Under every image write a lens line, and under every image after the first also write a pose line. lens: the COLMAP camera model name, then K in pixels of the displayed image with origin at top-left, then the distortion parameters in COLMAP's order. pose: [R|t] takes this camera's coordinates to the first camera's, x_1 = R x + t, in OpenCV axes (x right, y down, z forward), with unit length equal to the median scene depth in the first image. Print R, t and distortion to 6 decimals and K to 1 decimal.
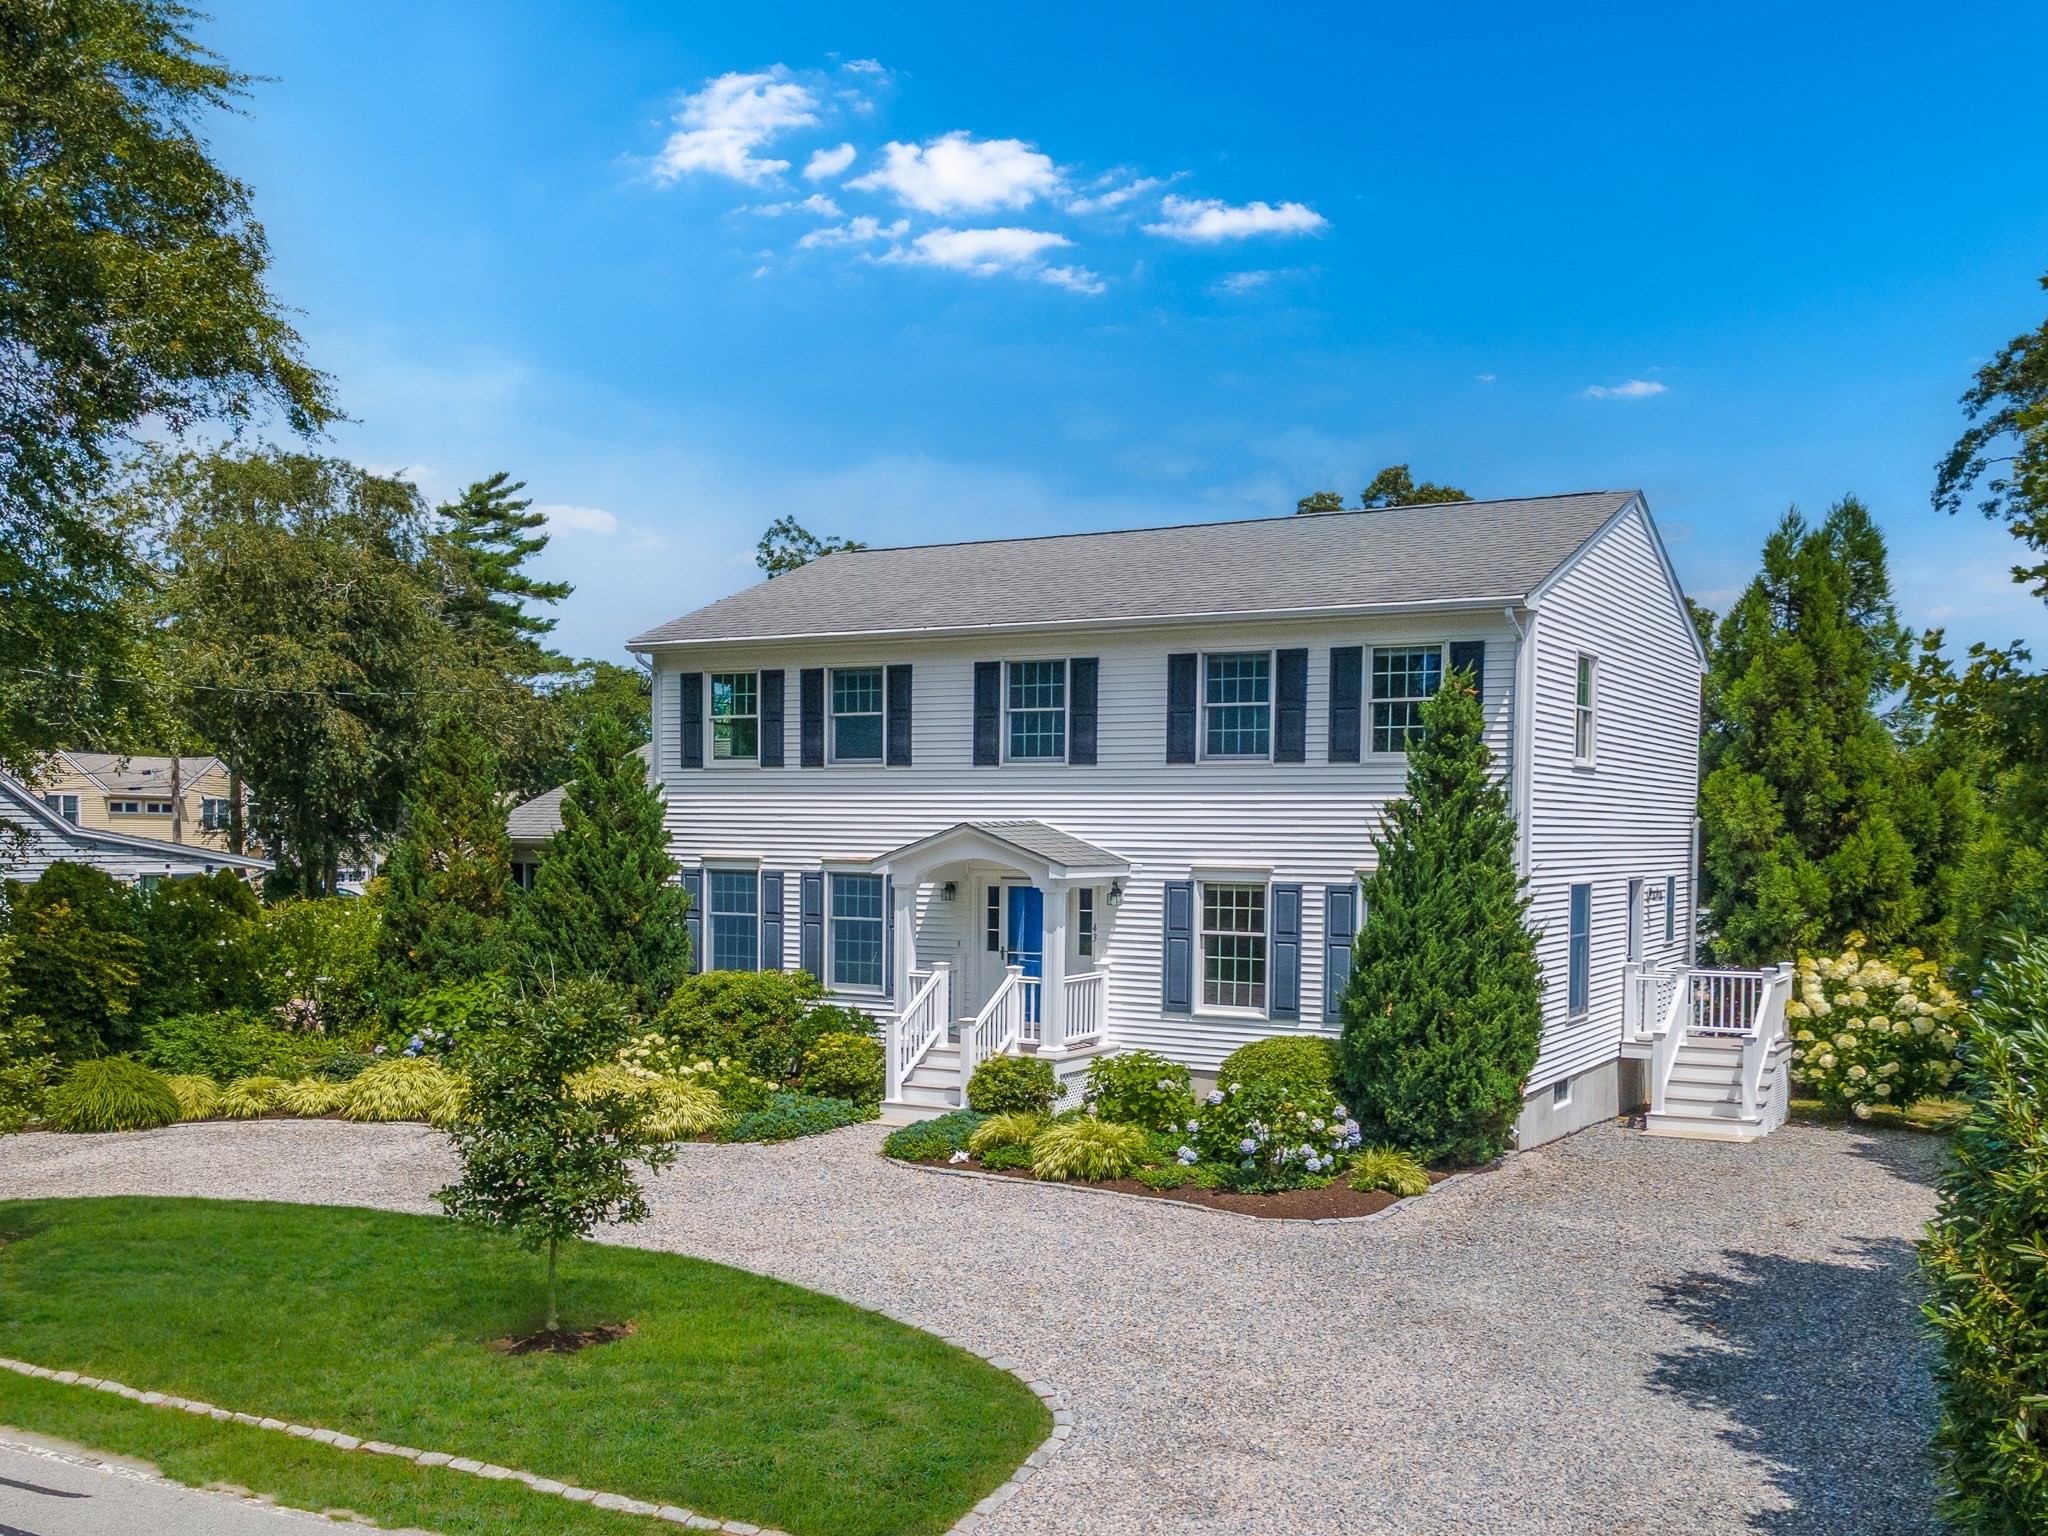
lens RADIAL K [[1915.2, 0, 1029.2], [0, 1915.2, 912.1], [0, 0, 1]] dist [0.060977, -0.016229]
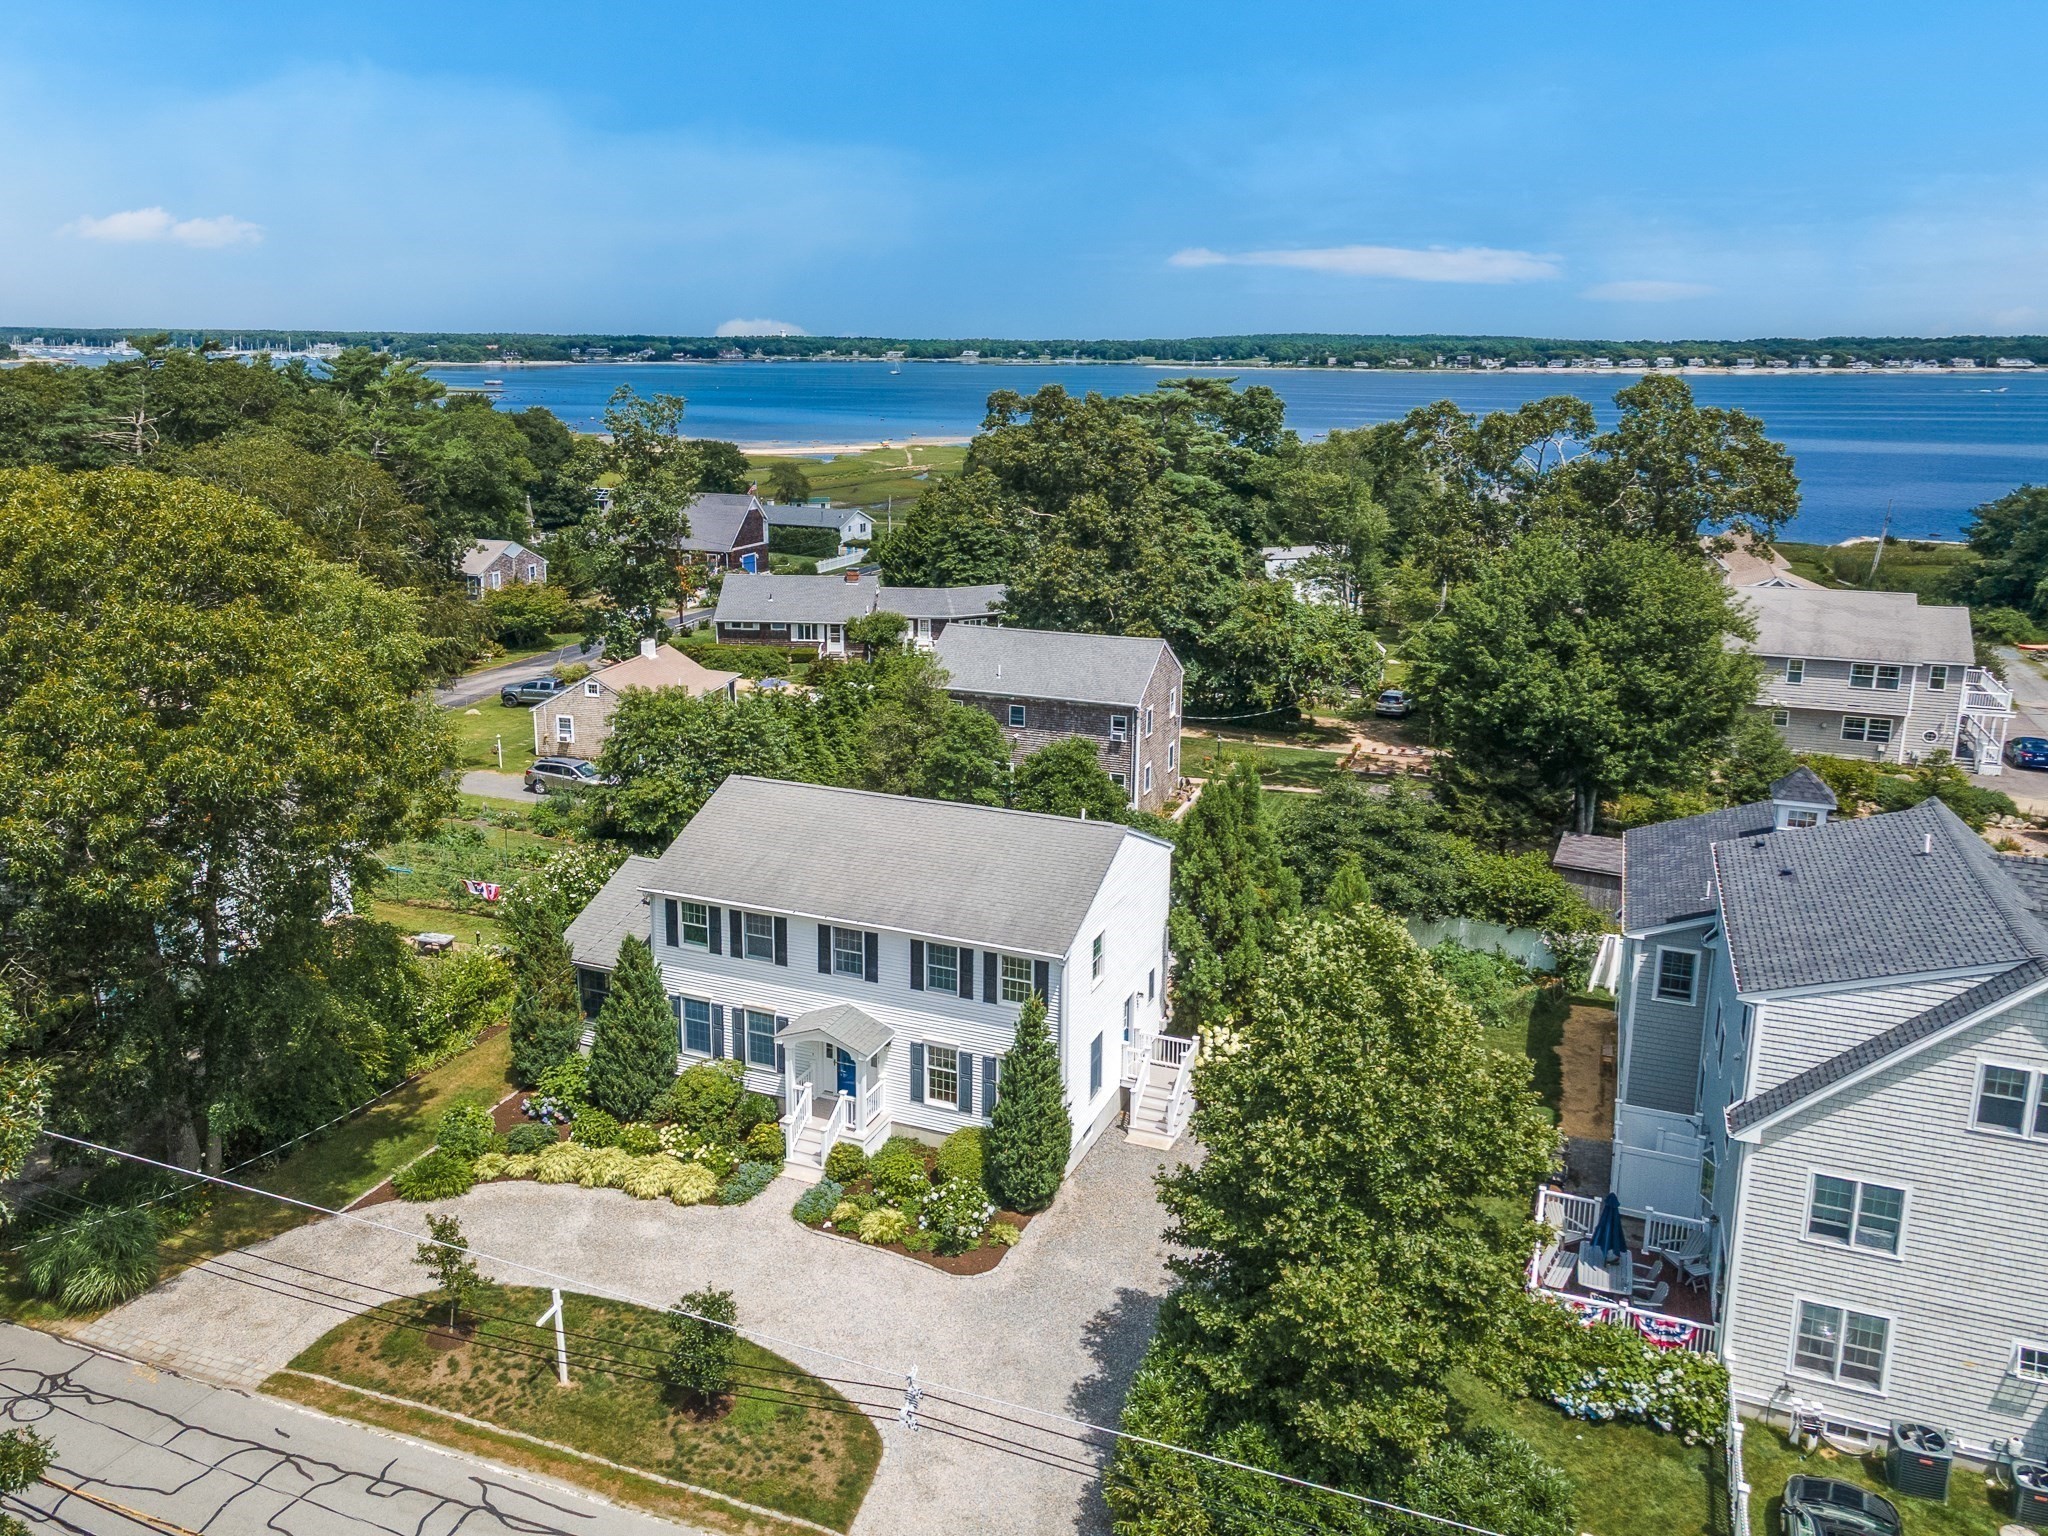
lens RADIAL K [[1550.3, 0, 957.0], [0, 1550.3, 647.4], [0, 0, 1]] dist [0.043109, -0.000731]
pose [[0.993864, -0.025024, 0.107742, -0.057294], [0.011804, 0.992504, 0.121639, -0.691388], [-0.109978, -0.119620, 0.986710, -0.712234]]
